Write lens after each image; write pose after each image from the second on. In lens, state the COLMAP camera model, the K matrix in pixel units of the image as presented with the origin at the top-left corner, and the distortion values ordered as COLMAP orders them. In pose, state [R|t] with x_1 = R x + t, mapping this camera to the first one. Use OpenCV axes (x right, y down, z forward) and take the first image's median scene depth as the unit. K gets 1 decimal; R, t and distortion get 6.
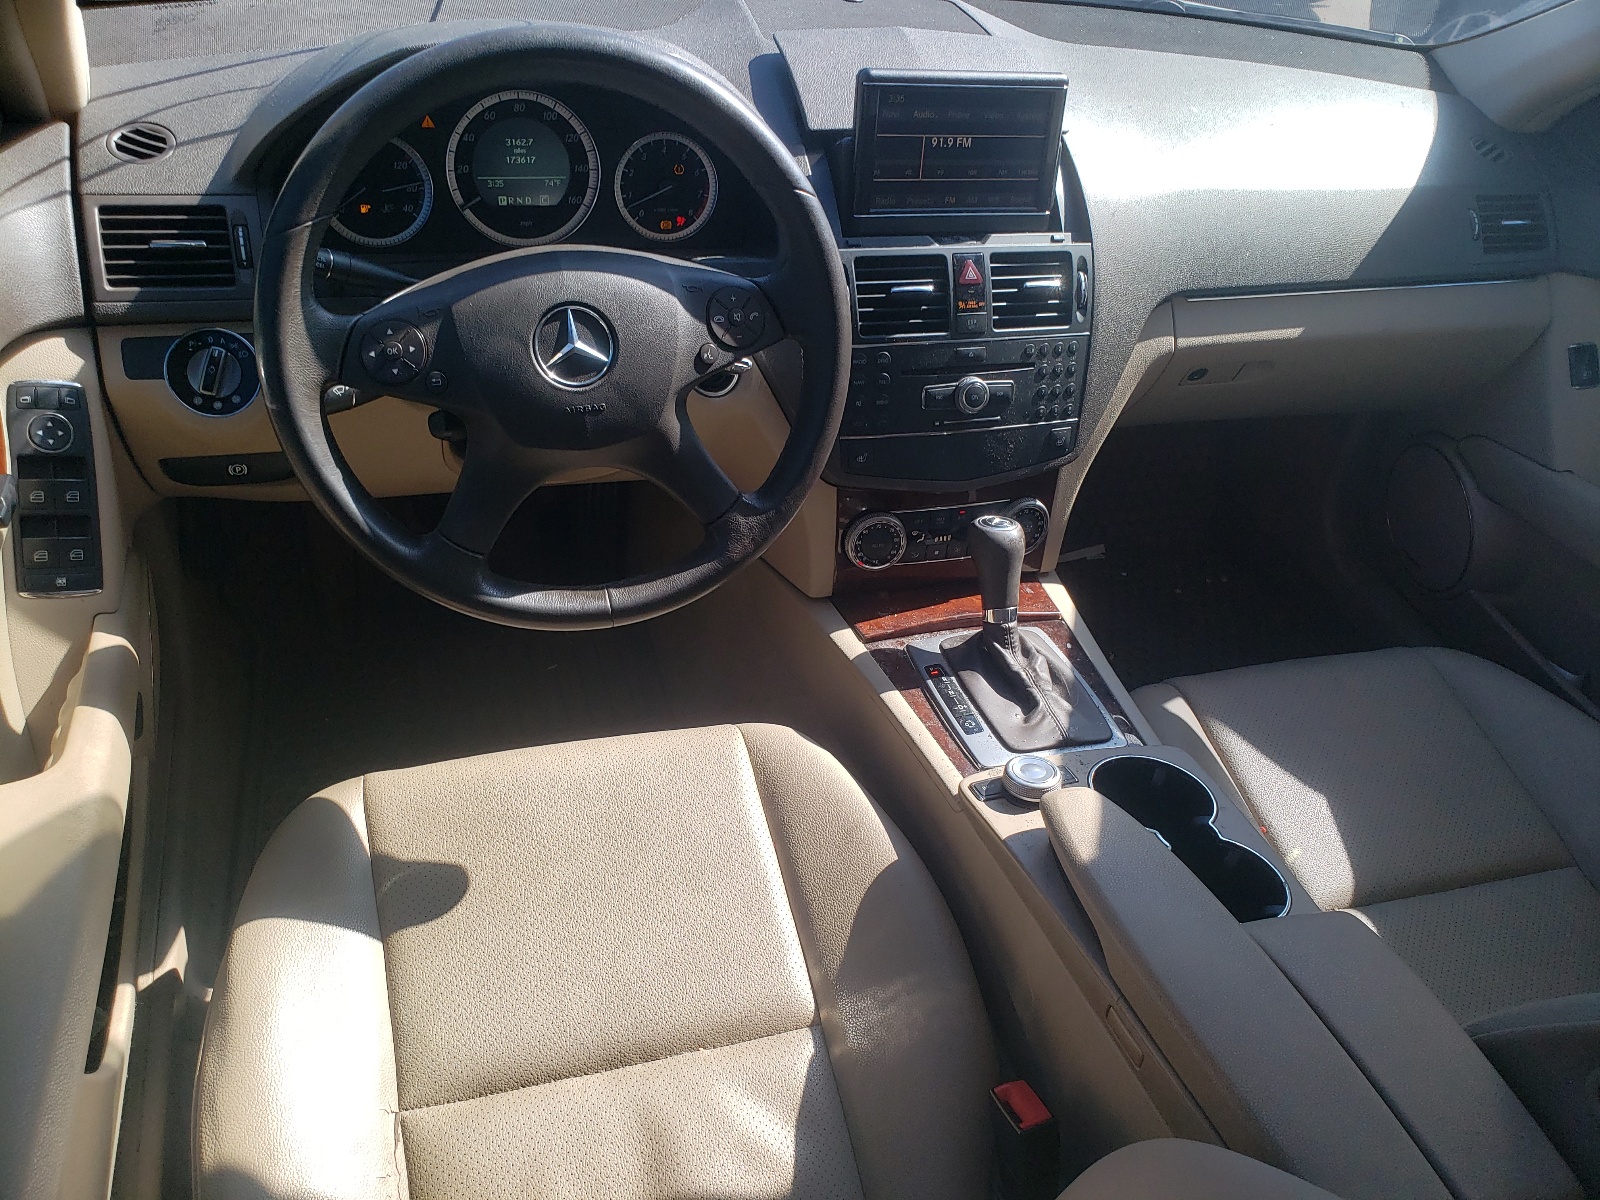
lens RADIAL K [[1217.4, 0, 789.2], [0, 1217.4, 604.9], [0, 0, 1]] dist [-0.014427, -0.004474]
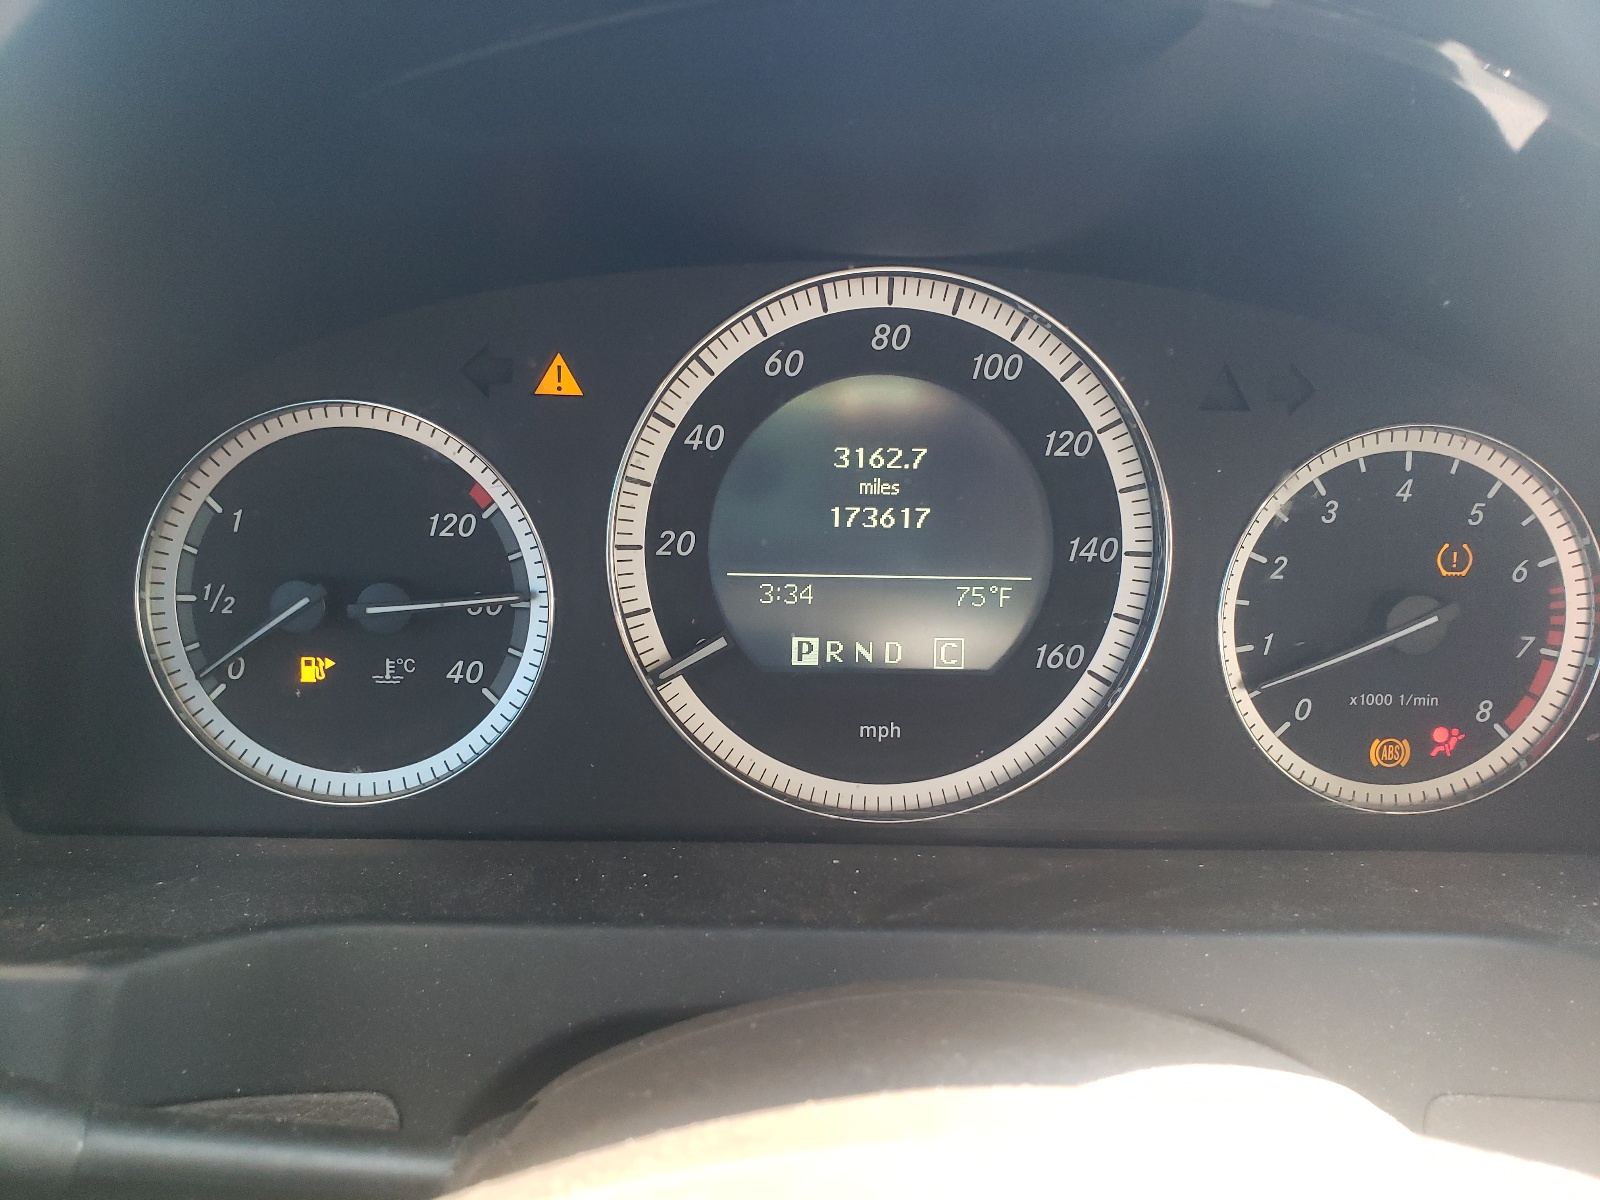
lens RADIAL K [[1217.4, 0, 798.5], [0, 1217.4, 595.4], [0, 0, 1]] dist [-0.014427, -0.004474]
pose [[0.963679, 0.023438, -0.266033, -0.163063], [-0.105416, 0.948638, -0.298285, -0.261673], [0.245378, 0.315495, 0.916653, 0.738808]]
